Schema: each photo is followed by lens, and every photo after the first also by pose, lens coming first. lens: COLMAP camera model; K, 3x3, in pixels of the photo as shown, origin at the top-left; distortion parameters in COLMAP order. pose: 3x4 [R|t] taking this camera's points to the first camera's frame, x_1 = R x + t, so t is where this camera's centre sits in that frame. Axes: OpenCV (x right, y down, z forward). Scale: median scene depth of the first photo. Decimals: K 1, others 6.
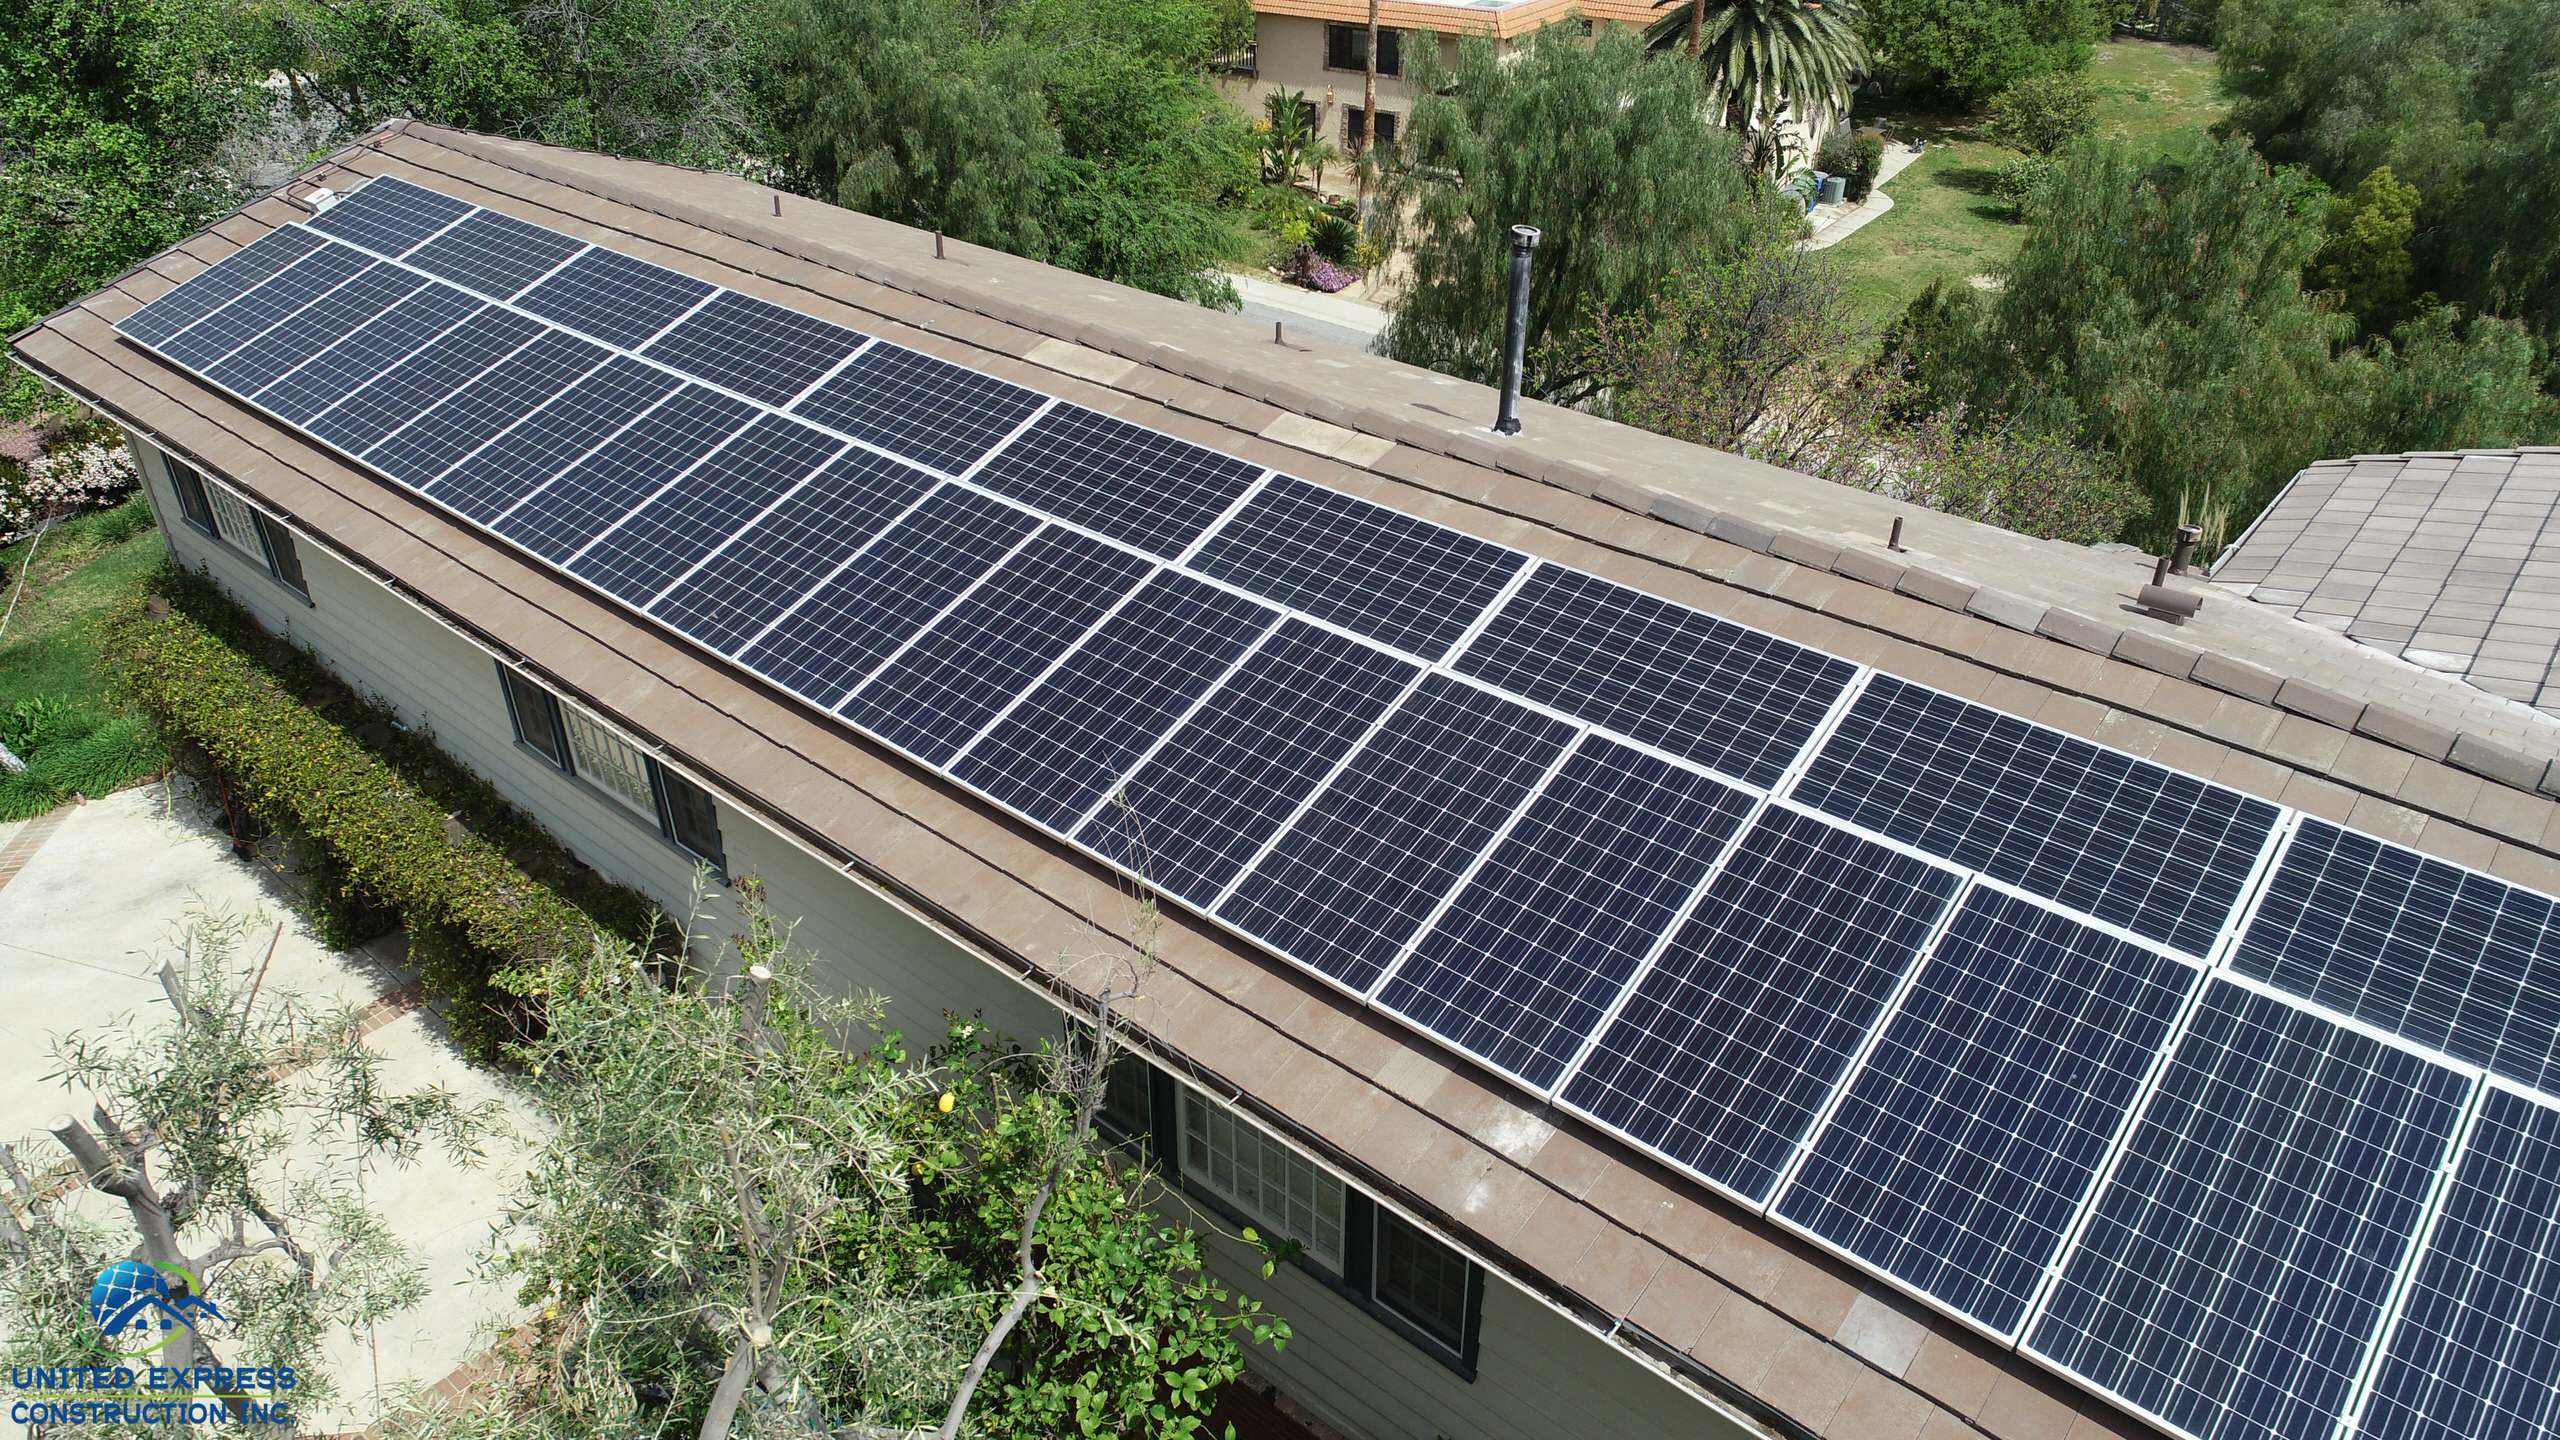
lens RADIAL K [[1701.4, 0, 1281.7], [0, 1701.4, 722.4], [0, 0, 1]] dist [-0.005566, 0.000487]
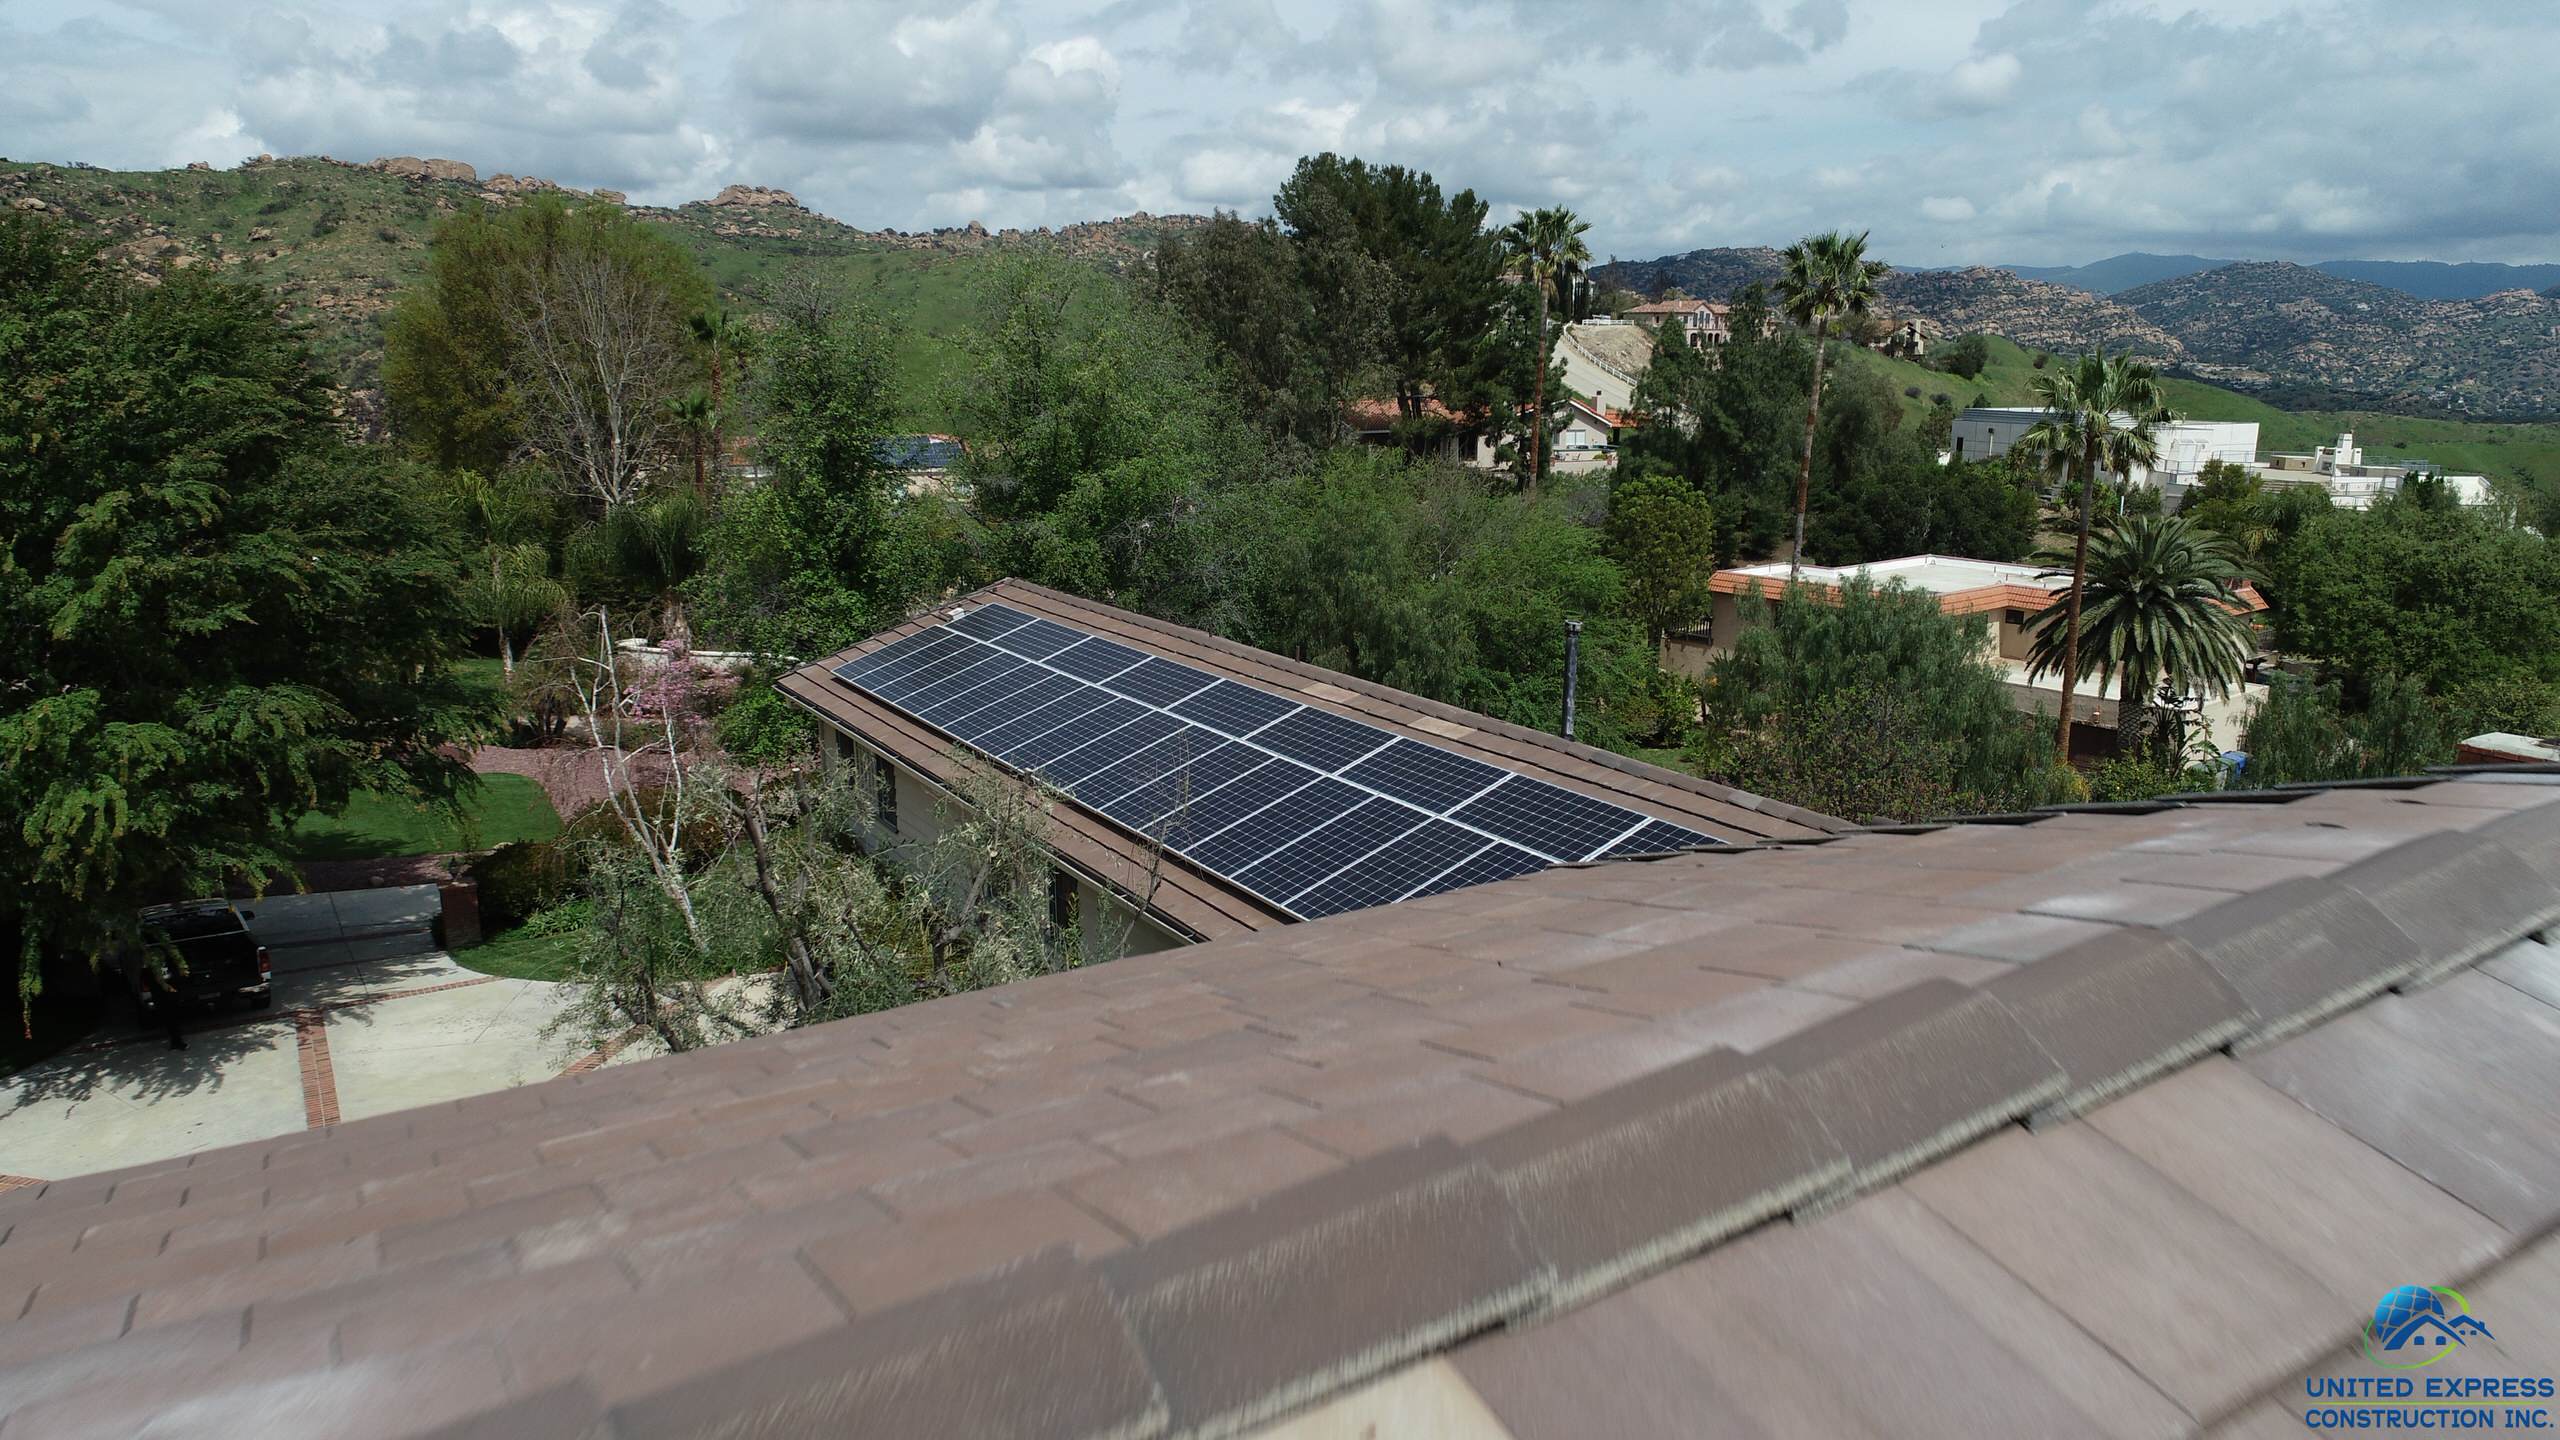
lens RADIAL K [[1701.4, 0, 1281.7], [0, 1701.4, 722.4], [0, 0, 1]] dist [-0.005566, 0.000487]
pose [[0.948952, 0.067187, -0.308183, 0.421950], [-0.163652, 0.940129, -0.298956, 0.387968], [0.269645, 0.334130, 0.903133, -0.630125]]
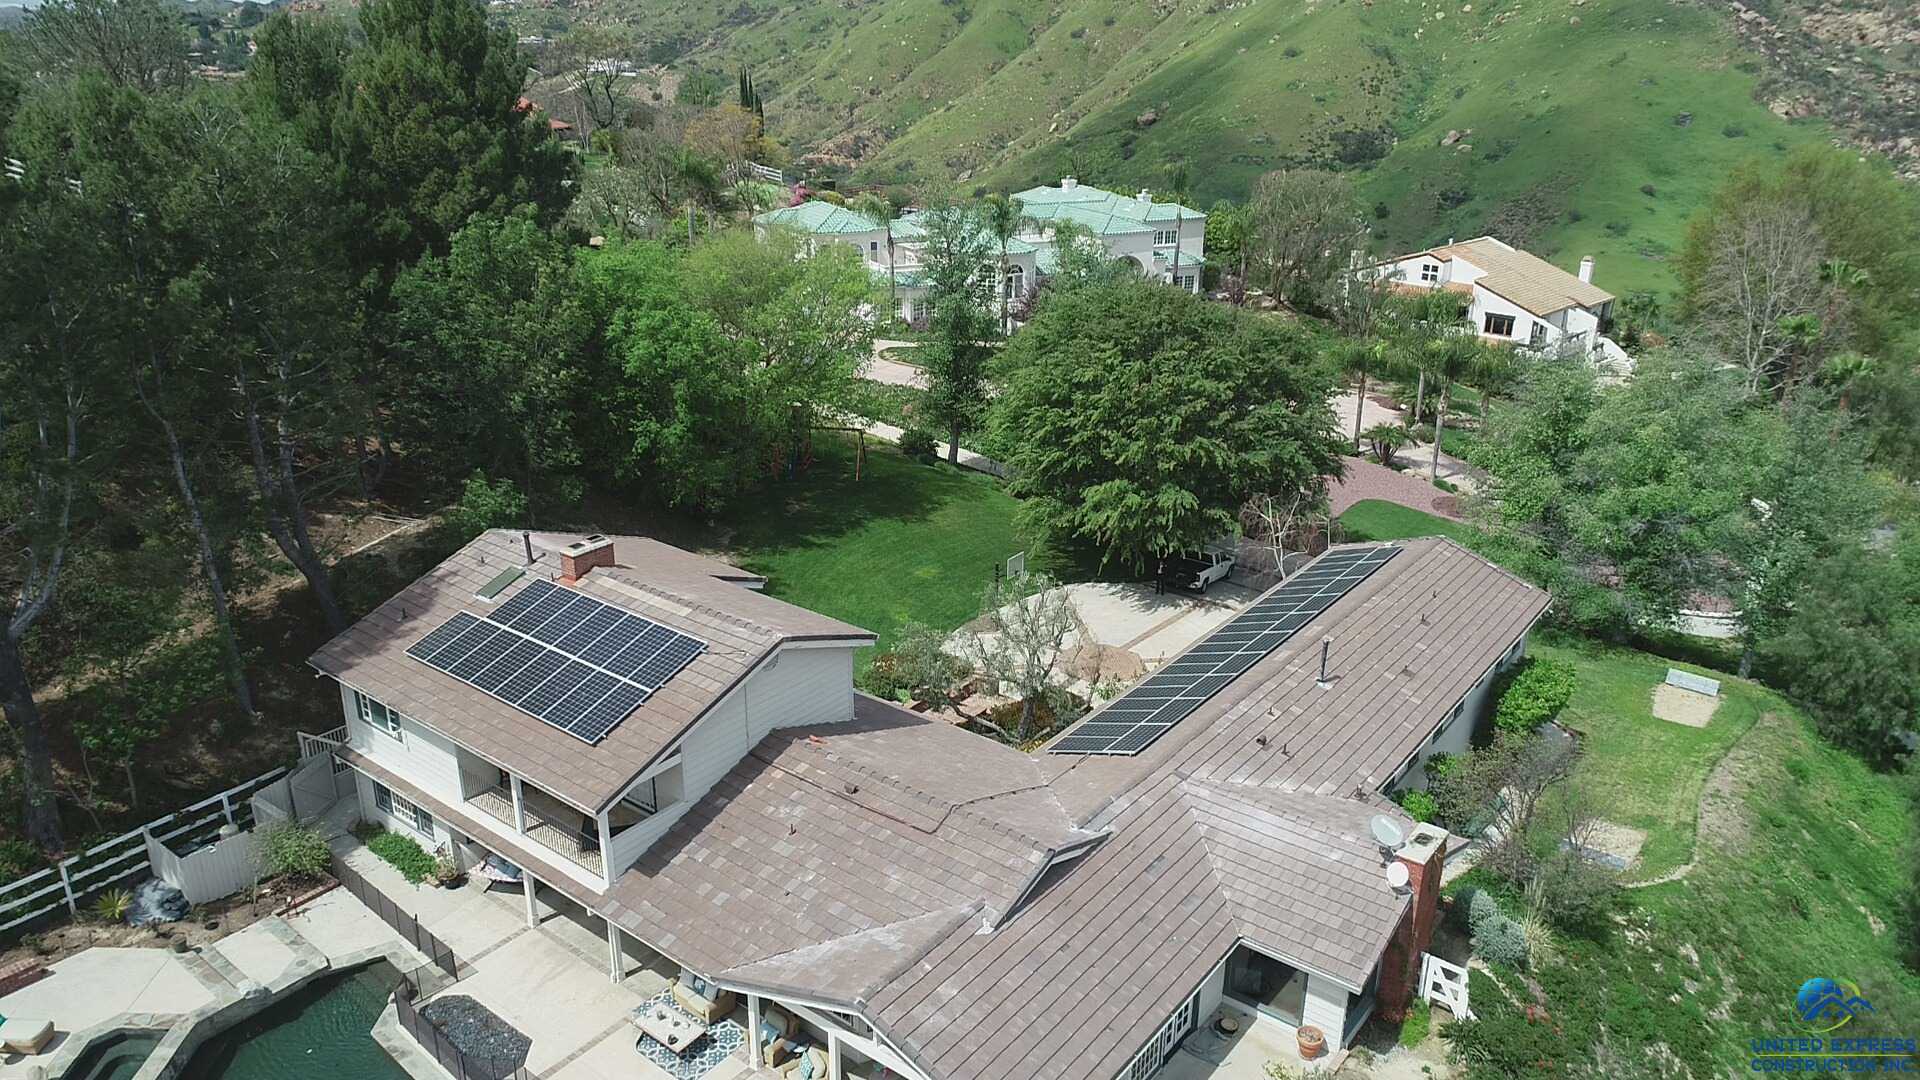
lens RADIAL K [[1330.0, 0, 964.1], [0, 1330.0, 544.3], [0, 0, 1]] dist [-0.002290, -0.006596]
pose [[0.047443, 0.352828, -0.934485, 3.432822], [-0.531740, 0.800883, 0.275389, -0.992884], [0.845578, 0.483838, 0.225609, -0.740295]]
